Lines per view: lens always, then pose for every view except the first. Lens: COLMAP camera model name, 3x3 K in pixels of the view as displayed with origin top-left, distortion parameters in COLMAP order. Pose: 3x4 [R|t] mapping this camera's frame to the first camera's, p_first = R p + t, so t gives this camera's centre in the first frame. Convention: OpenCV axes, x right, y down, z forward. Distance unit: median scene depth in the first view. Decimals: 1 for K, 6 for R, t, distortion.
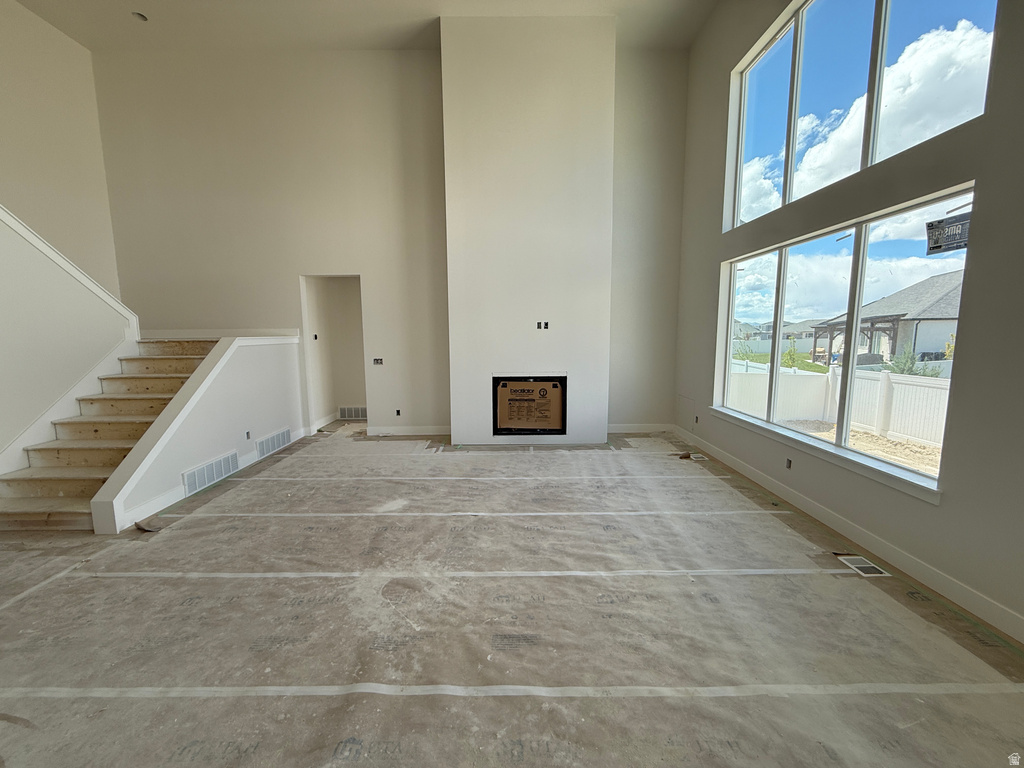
lens RADIAL K [[408.5, 0, 509.4], [0, 408.5, 382.5], [0, 0, 1]] dist [0.001674, -0.000060]
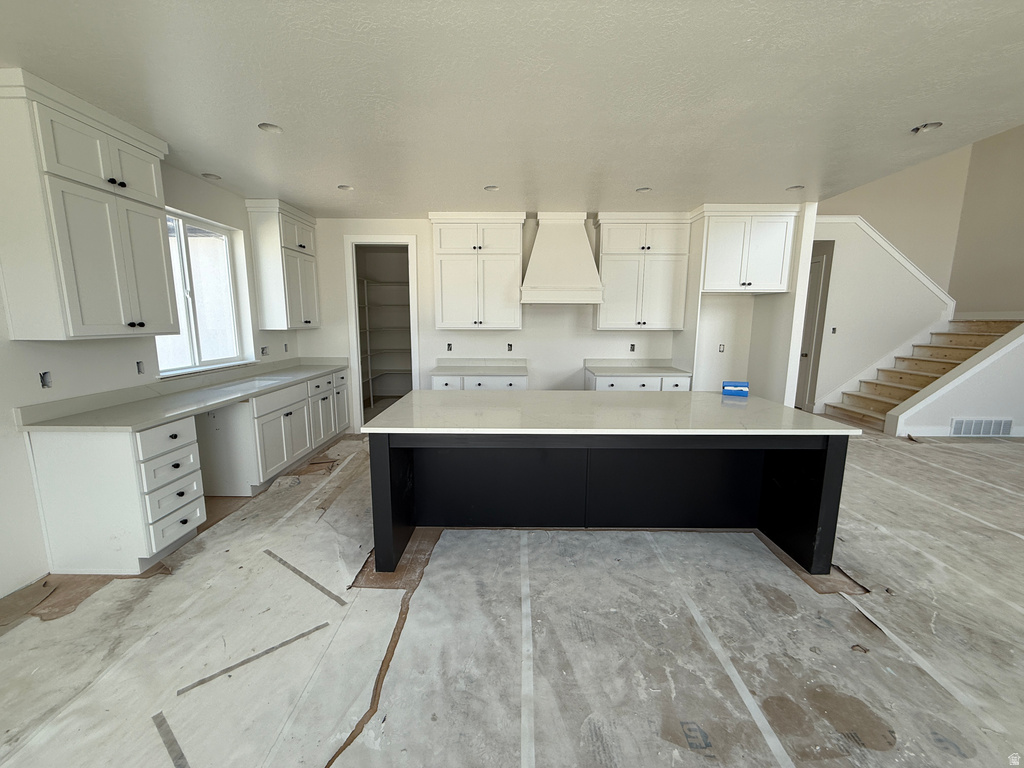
lens RADIAL K [[408.5, 0, 509.4], [0, 408.5, 380.8], [0, 0, 1]] dist [0.001674, -0.000060]
pose [[-0.004635, 0.161216, -0.986908, 0.513348], [-0.127269, 0.978798, 0.160489, 0.068907], [0.991857, 0.126347, 0.015981, -0.481057]]
